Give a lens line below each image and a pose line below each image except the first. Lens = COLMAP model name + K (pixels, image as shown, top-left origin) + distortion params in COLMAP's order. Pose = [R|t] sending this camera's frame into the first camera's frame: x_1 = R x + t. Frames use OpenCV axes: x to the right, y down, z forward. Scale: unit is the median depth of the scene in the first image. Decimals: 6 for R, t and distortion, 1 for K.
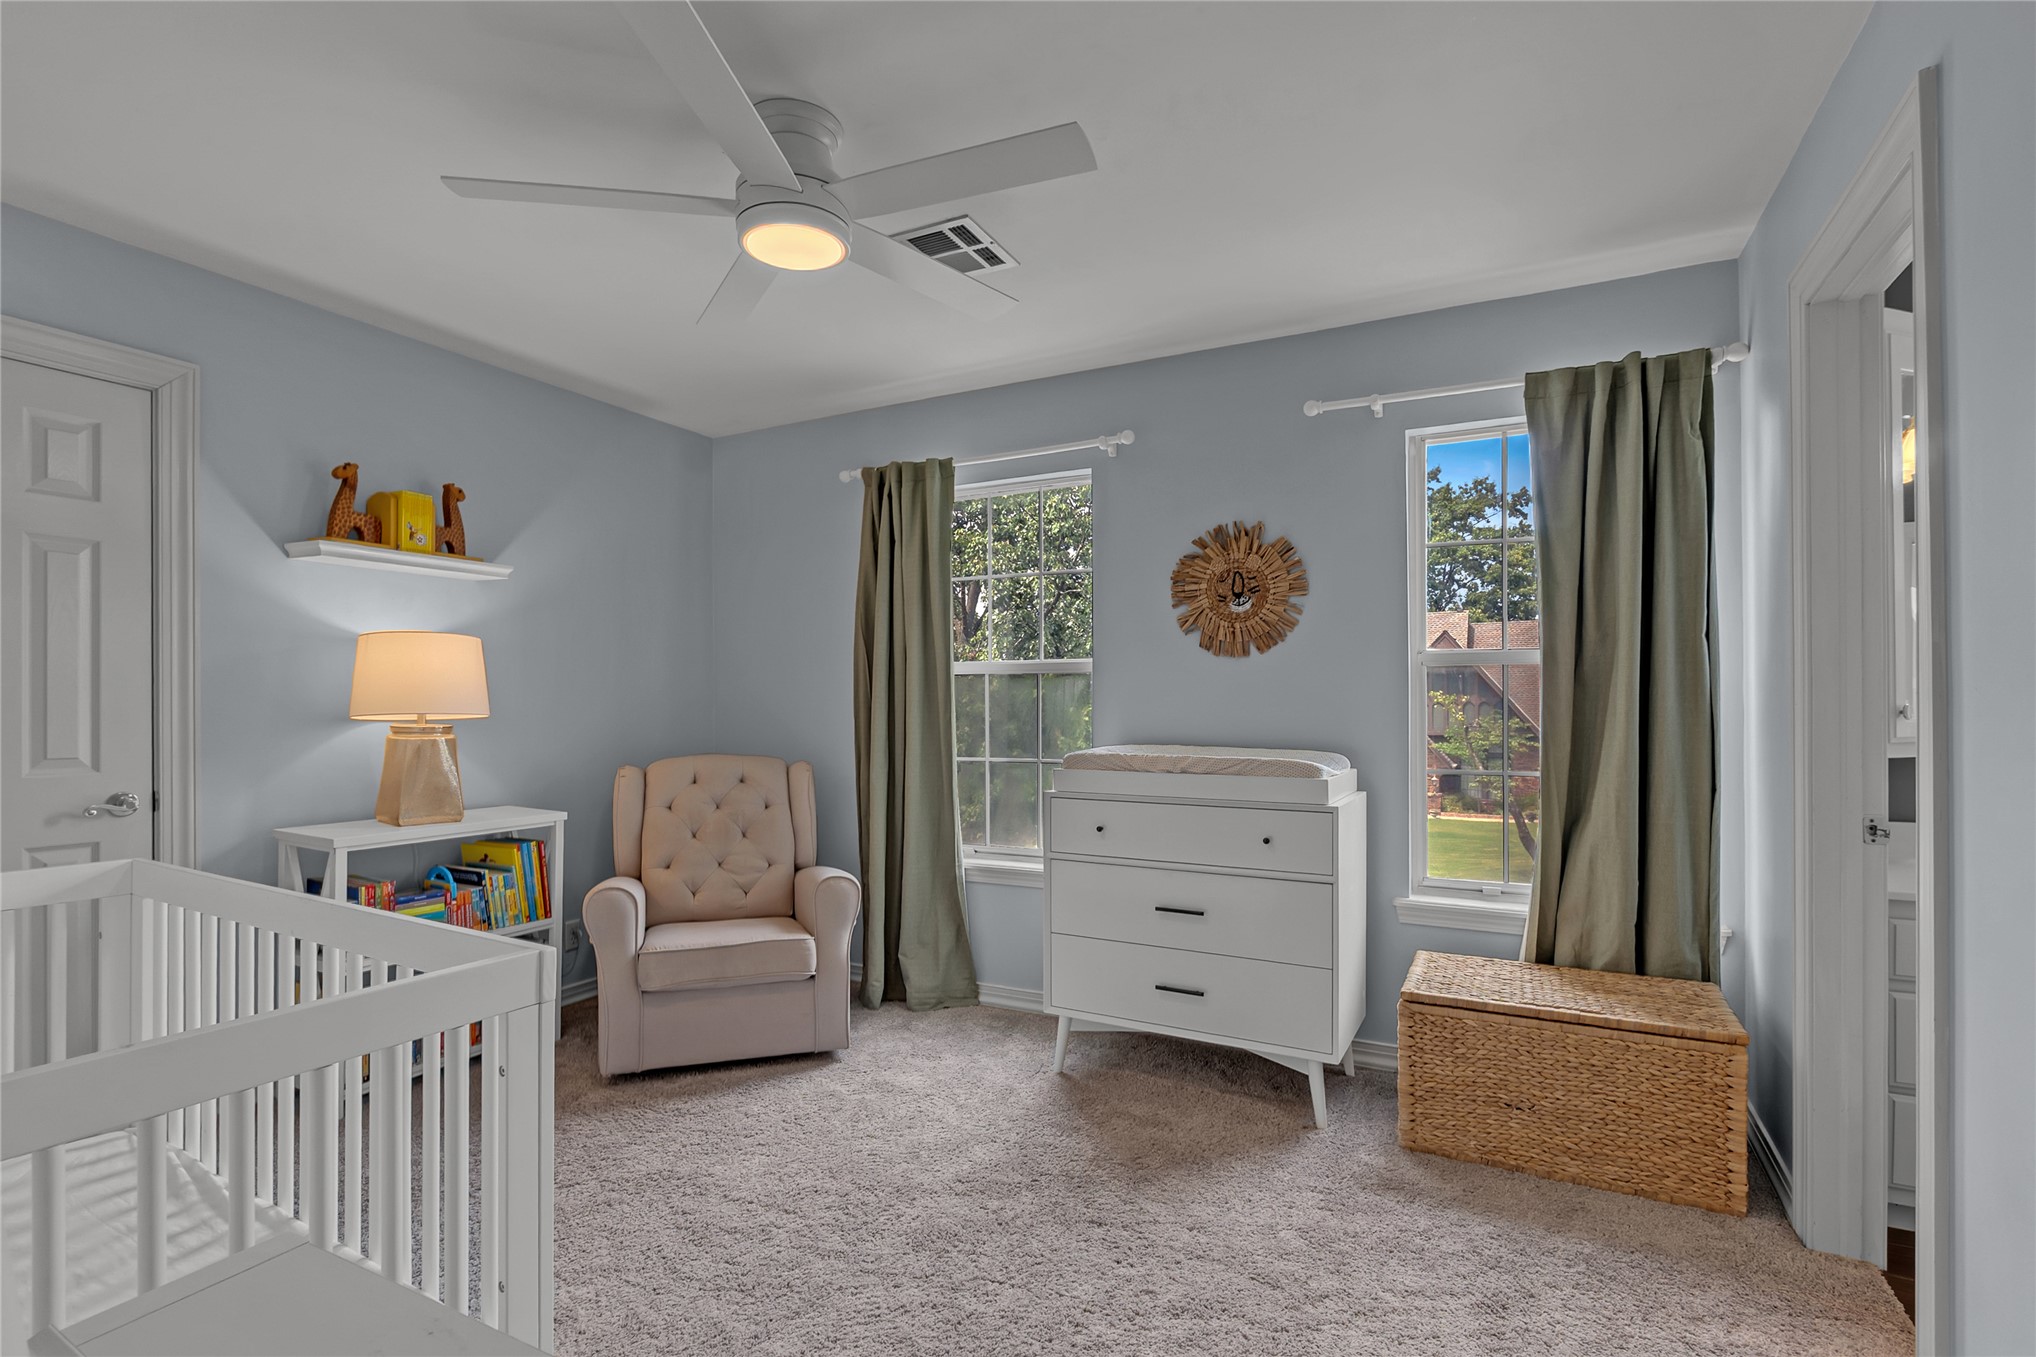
lens RADIAL K [[939.1, 0, 1019.6], [0, 939.1, 695.5], [0, 0, 1]] dist [-0.000122, 0.000152]
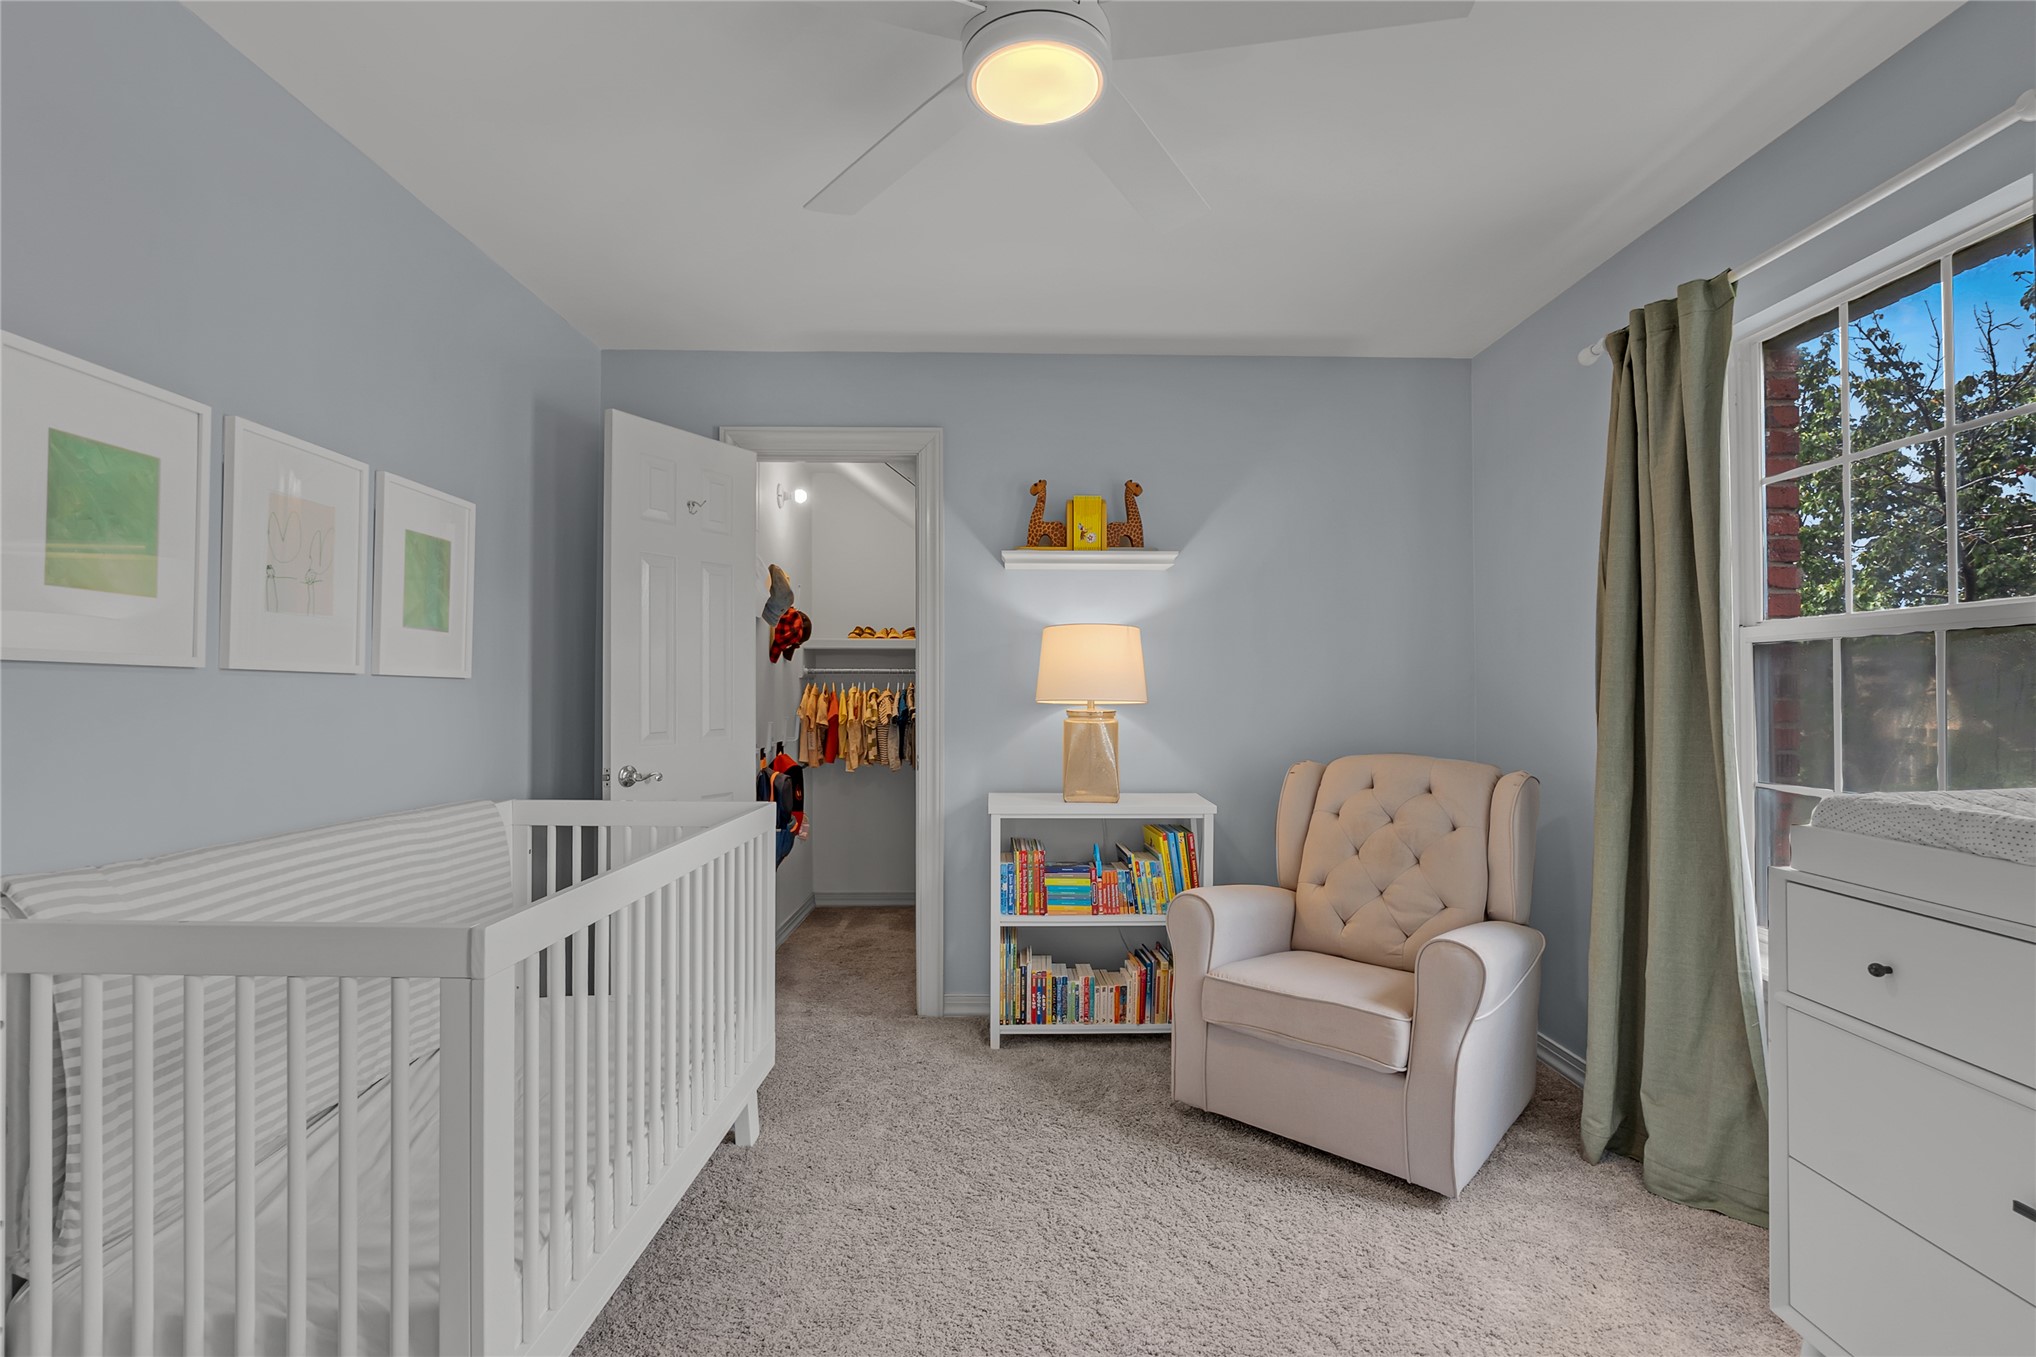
lens RADIAL K [[939.1, 0, 1023.2], [0, 939.1, 681.1], [0, 0, 1]] dist [-0.000122, 0.000152]
pose [[0.491045, -0.006667, -0.871109, 0.257169], [0.004107, 0.999977, -0.005338, 0.003769], [0.871125, -0.000957, 0.491061, 0.392453]]
